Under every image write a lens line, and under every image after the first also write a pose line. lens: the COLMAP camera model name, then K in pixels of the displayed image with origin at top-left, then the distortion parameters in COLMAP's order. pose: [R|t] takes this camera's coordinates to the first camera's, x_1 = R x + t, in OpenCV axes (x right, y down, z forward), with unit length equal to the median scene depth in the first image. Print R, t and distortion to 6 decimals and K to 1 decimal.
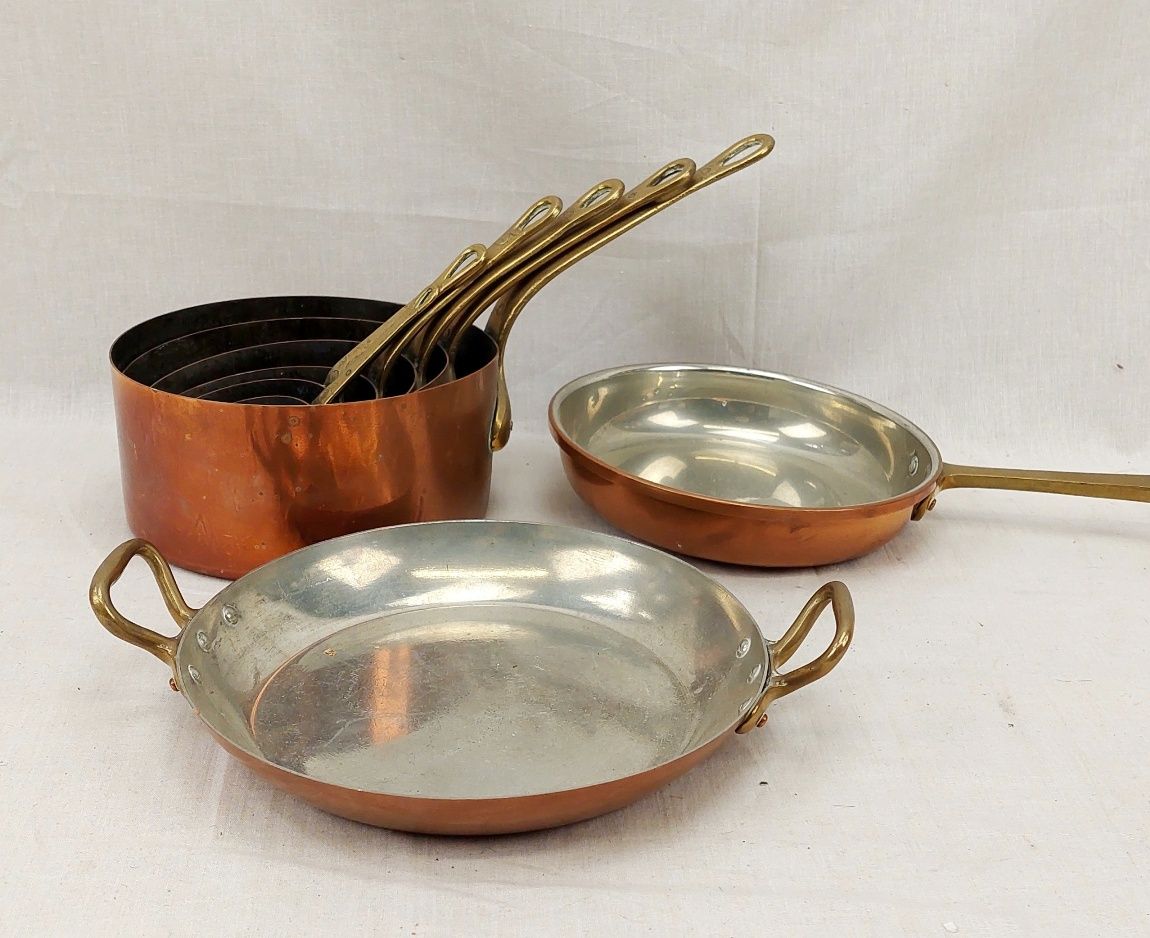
lens RADIAL K [[1390.9, 0, 659.7], [0, 1390.9, 467.0], [0, 0, 1]] dist [0.166165, -0.551054]
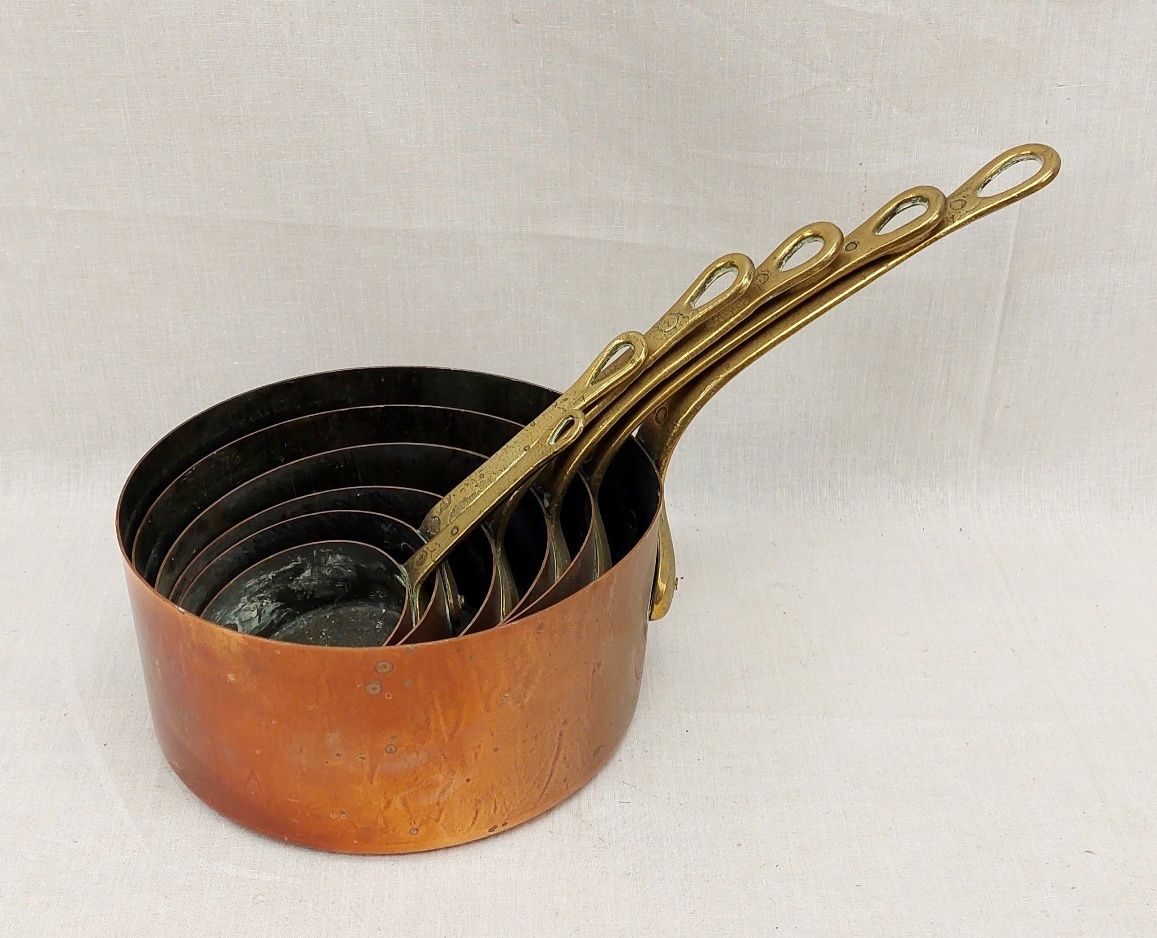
lens RADIAL K [[1399.4, 0, 663.7], [0, 1399.4, 467.0], [0, 0, 1]] dist [0.166165, -0.551054]
pose [[0.999180, 0.019343, -0.035567, -0.082758], [-0.012553, 0.983209, 0.182052, -0.205130], [0.038491, -0.181456, 0.982646, 0.282719]]
